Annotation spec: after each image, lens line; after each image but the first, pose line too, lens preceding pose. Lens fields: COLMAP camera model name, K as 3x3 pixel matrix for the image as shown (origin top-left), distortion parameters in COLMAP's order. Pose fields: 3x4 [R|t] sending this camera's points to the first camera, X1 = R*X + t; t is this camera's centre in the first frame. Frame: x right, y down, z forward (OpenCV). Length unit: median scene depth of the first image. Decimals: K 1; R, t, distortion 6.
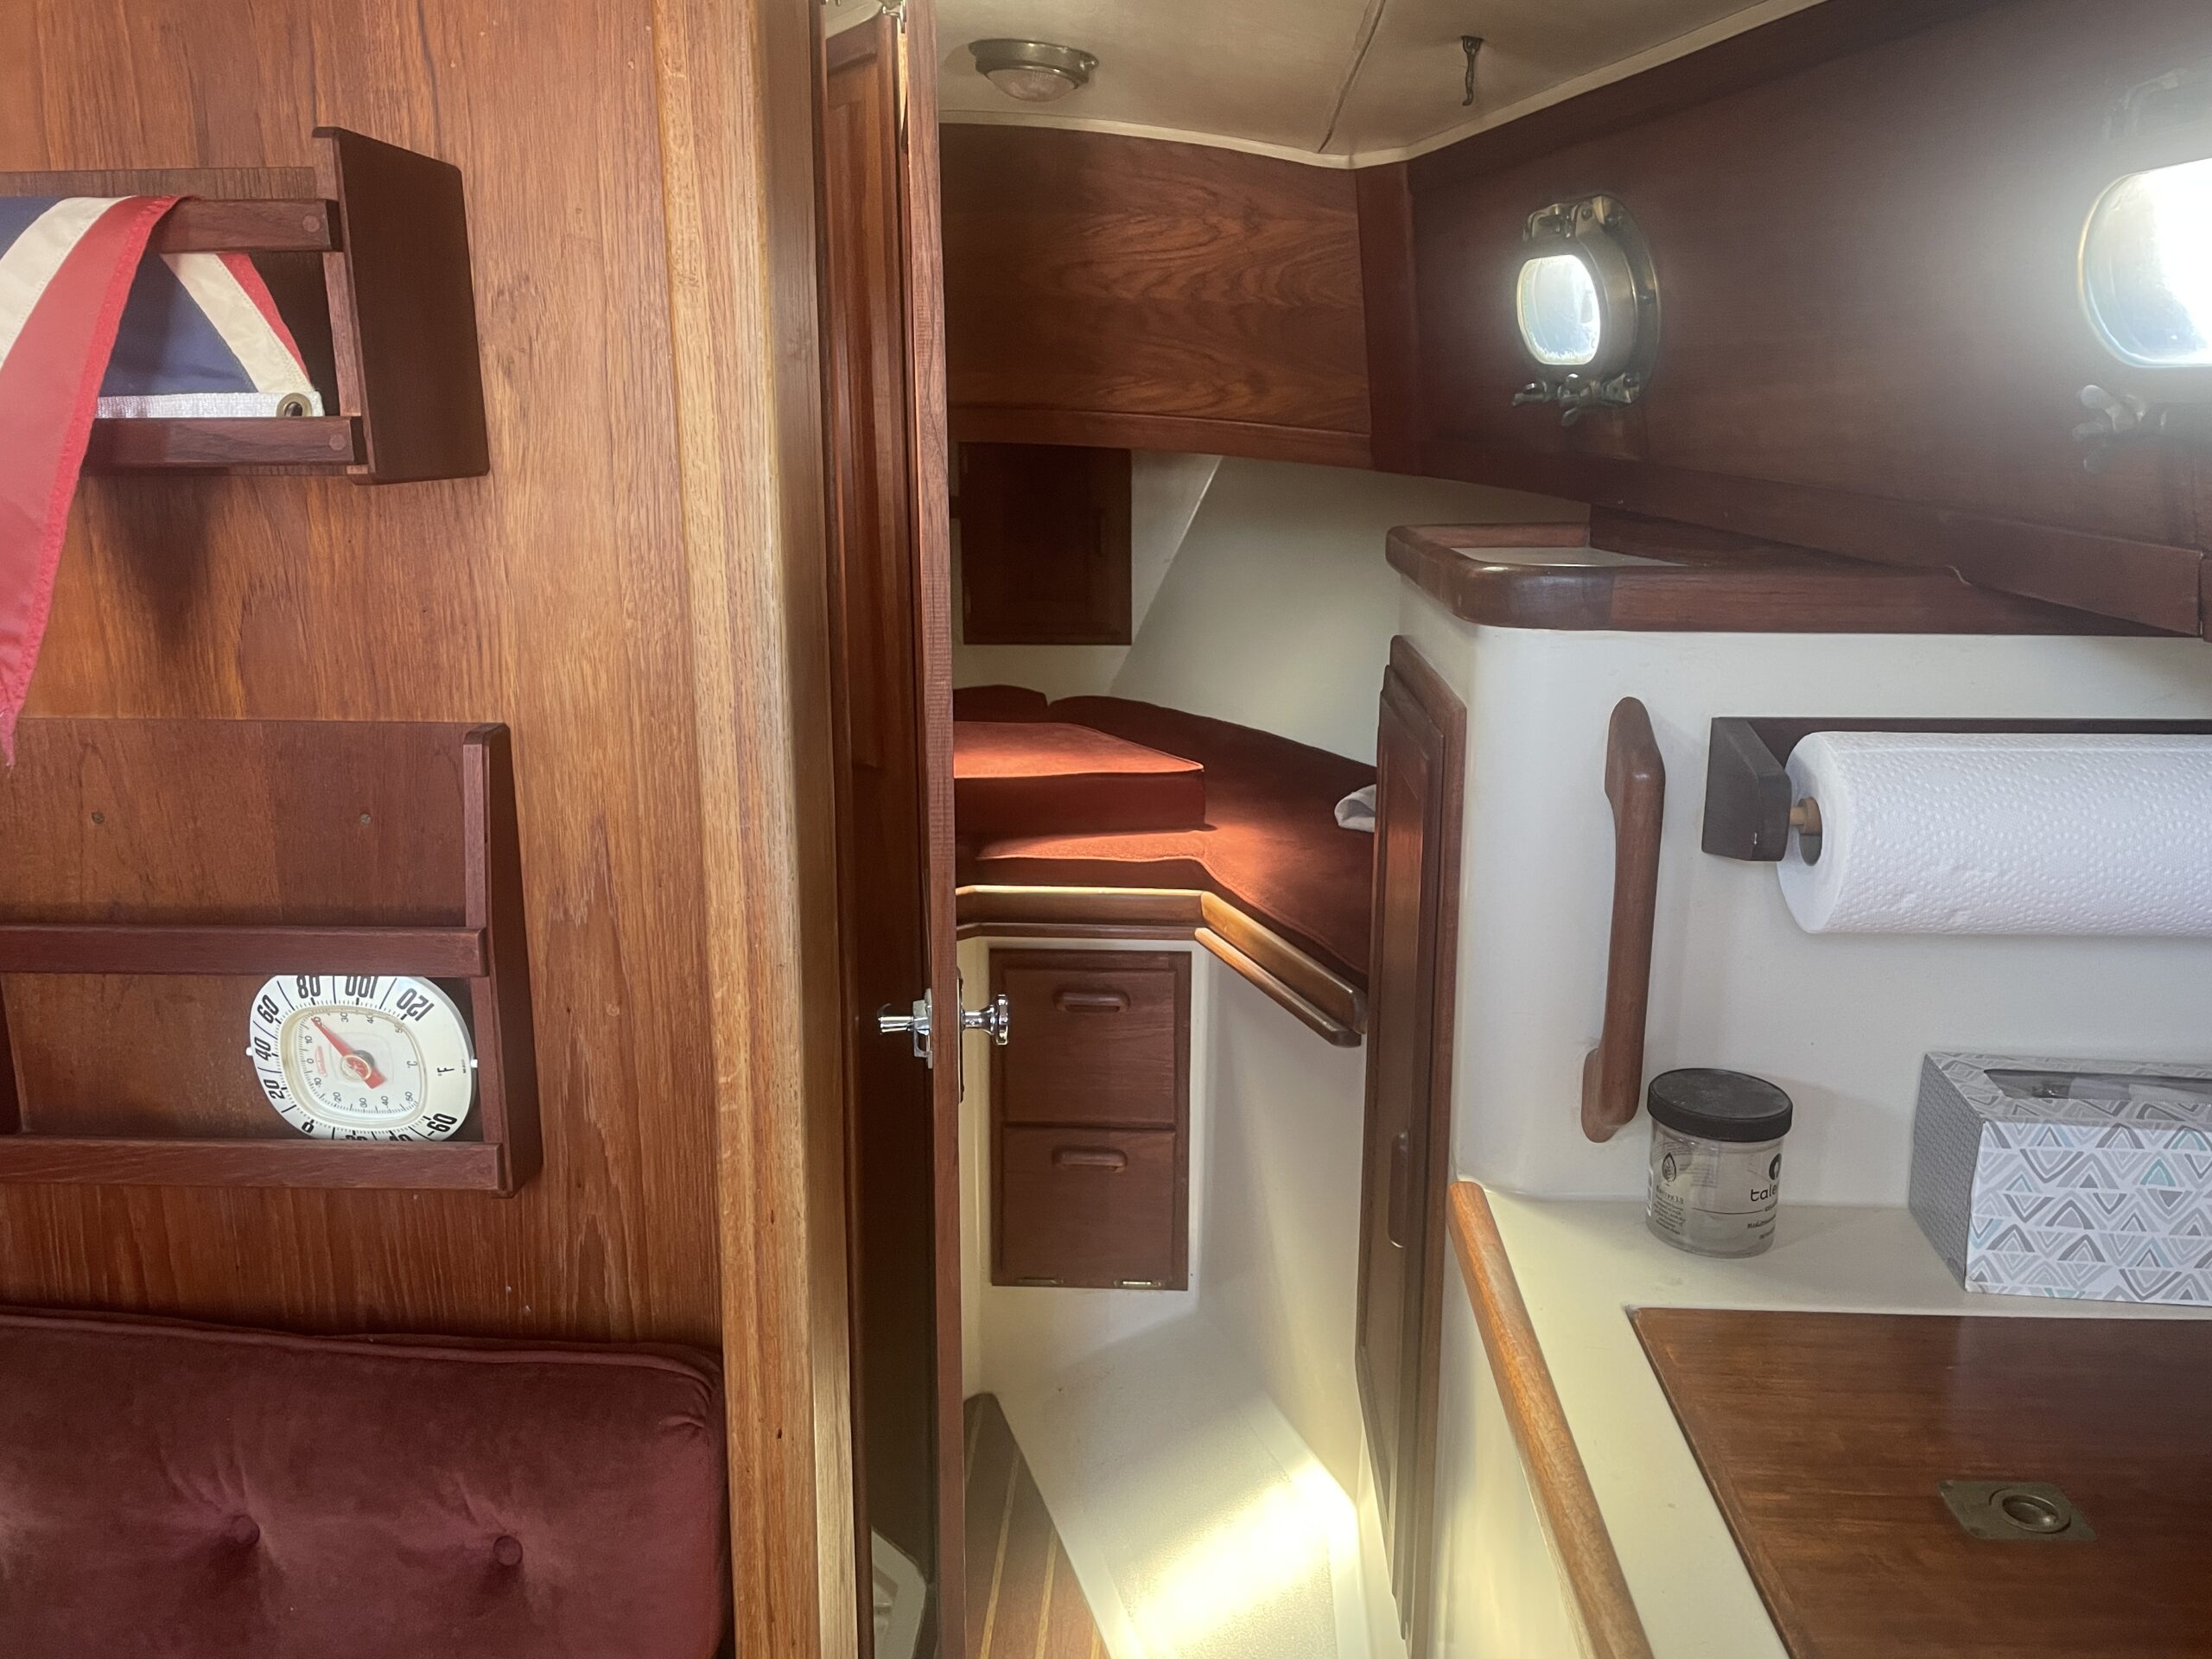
lens RADIAL K [[1687.4, 0, 1106.0], [0, 1687.4, 829.5], [0, 0, 1]] dist [0.081019, -0.119718]
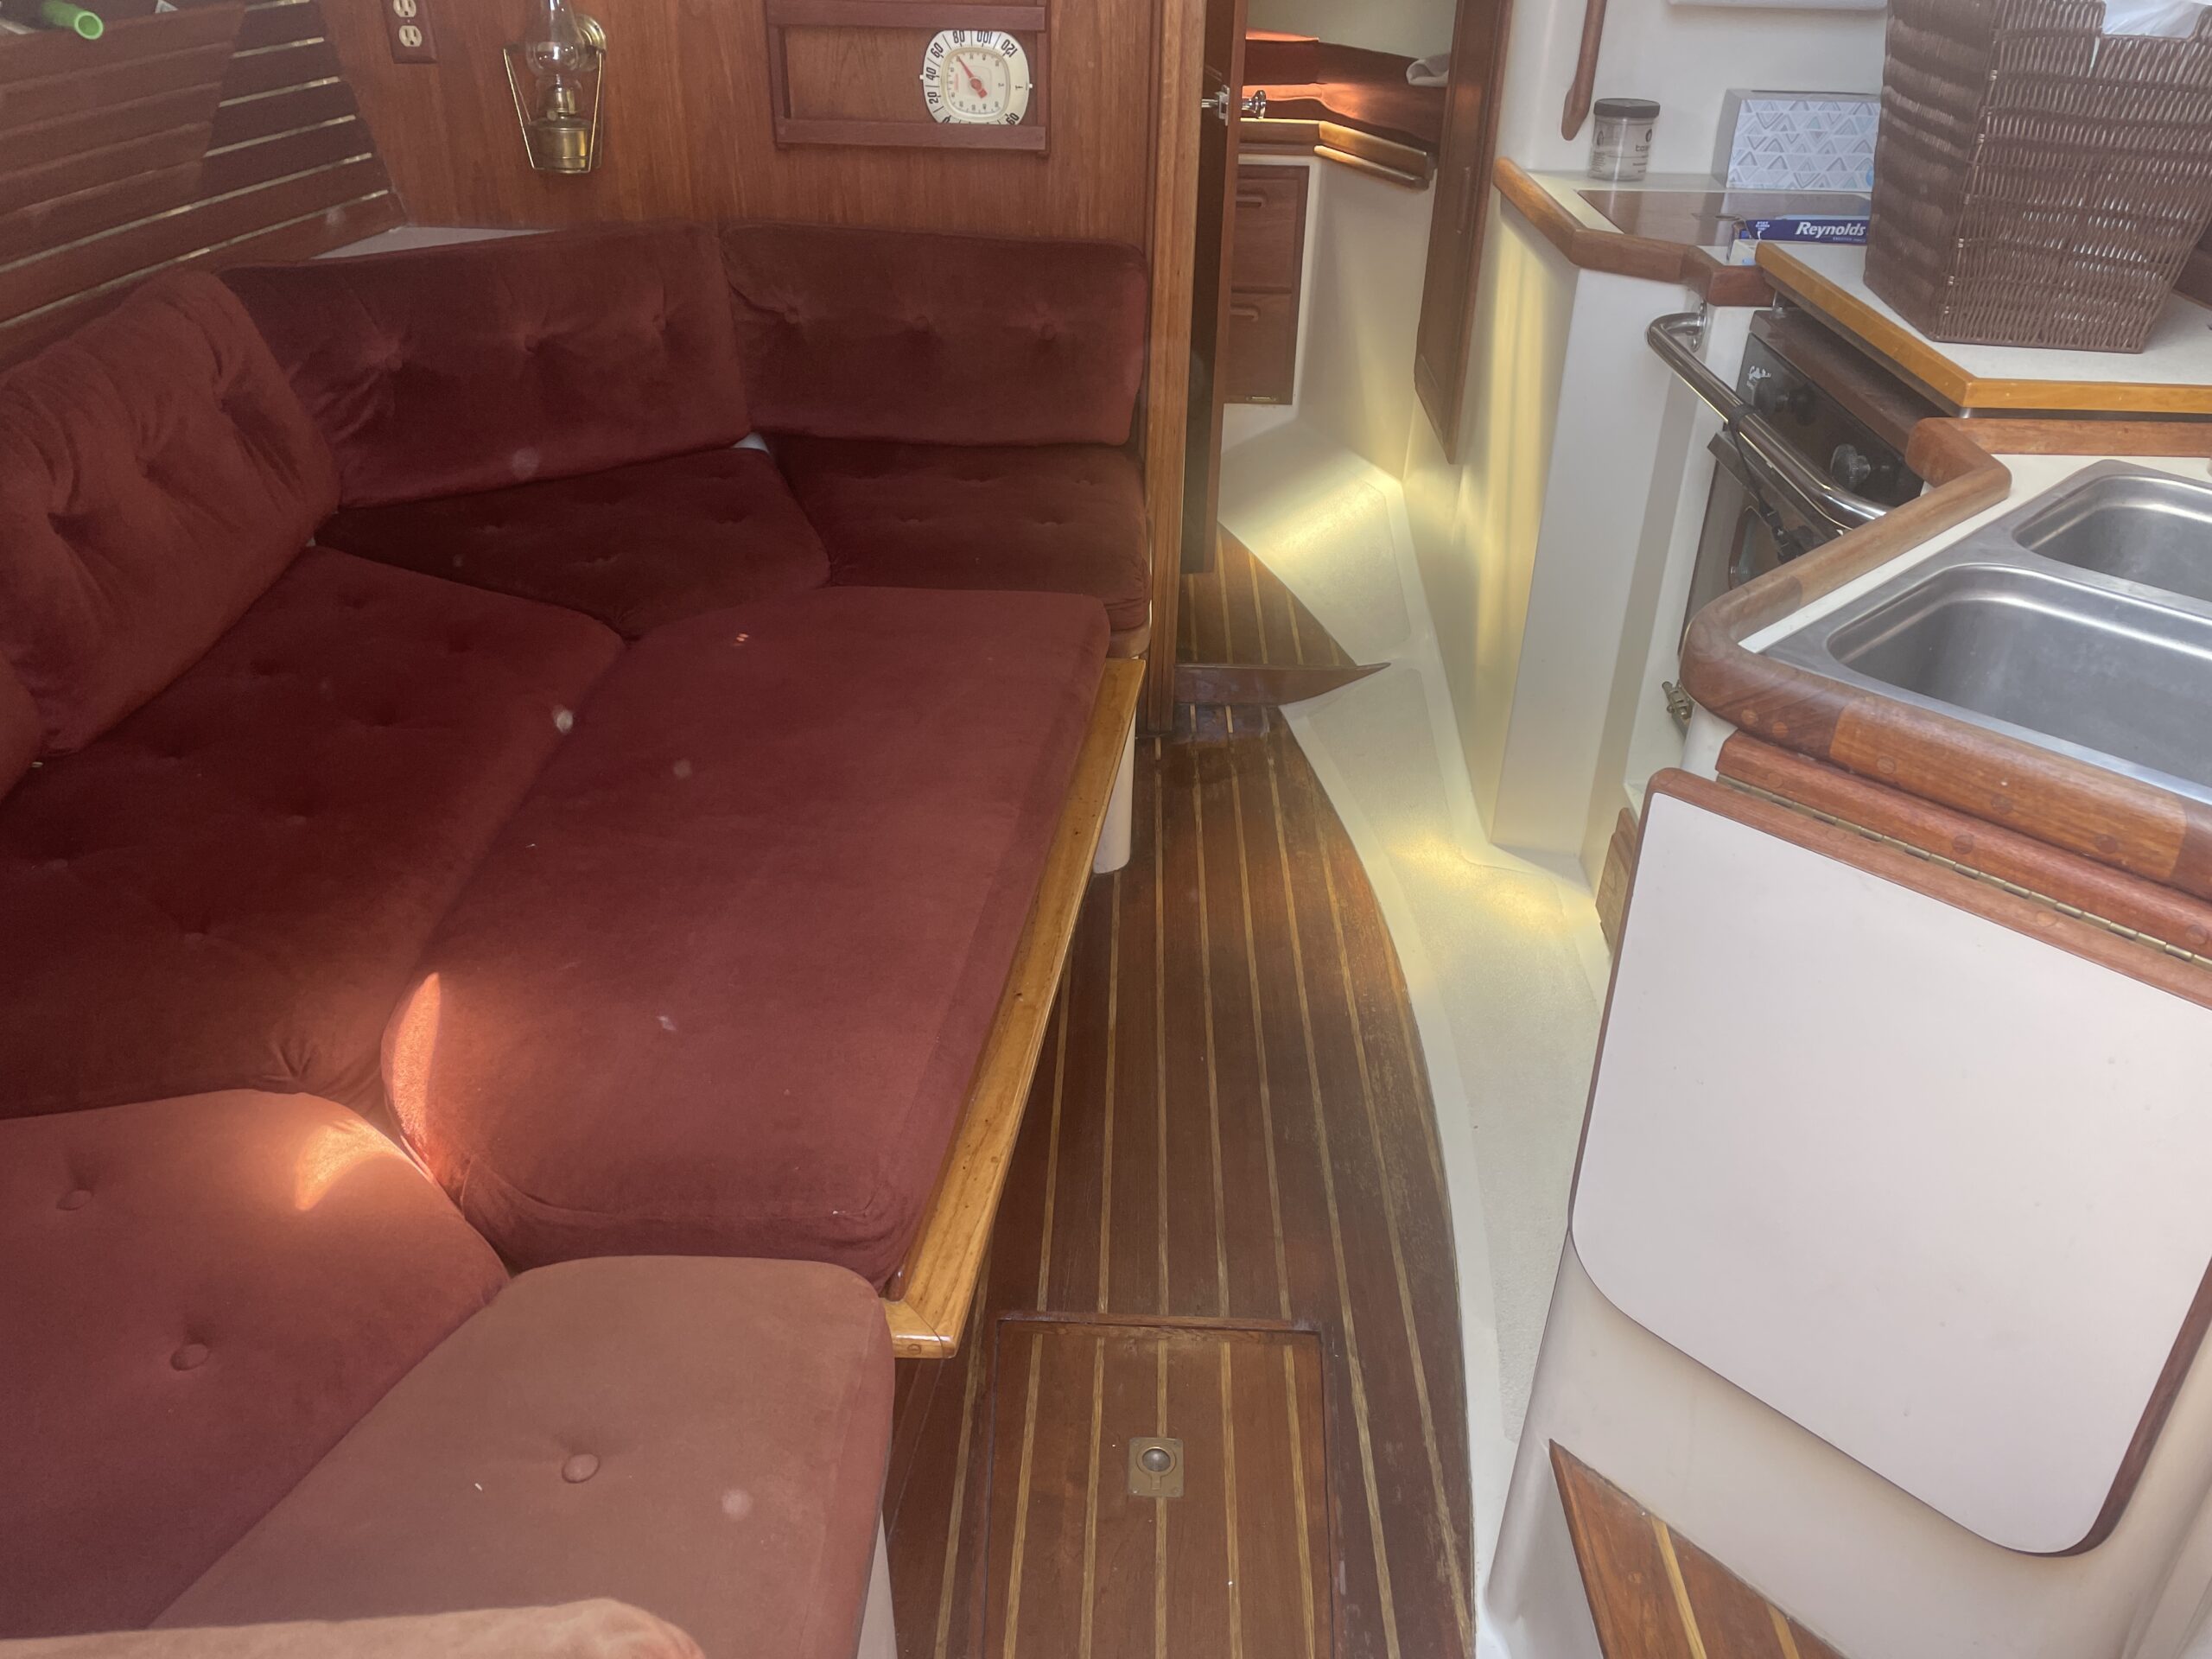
lens RADIAL K [[1711.2, 0, 1116.9], [0, 1711.2, 826.6], [0, 0, 1]] dist [0.091552, -0.118810]
pose [[0.999339, 0.006498, 0.035777, -0.335011], [-0.016106, 0.961225, 0.275296, 0.418737], [-0.032601, -0.275690, 0.960694, -1.260387]]
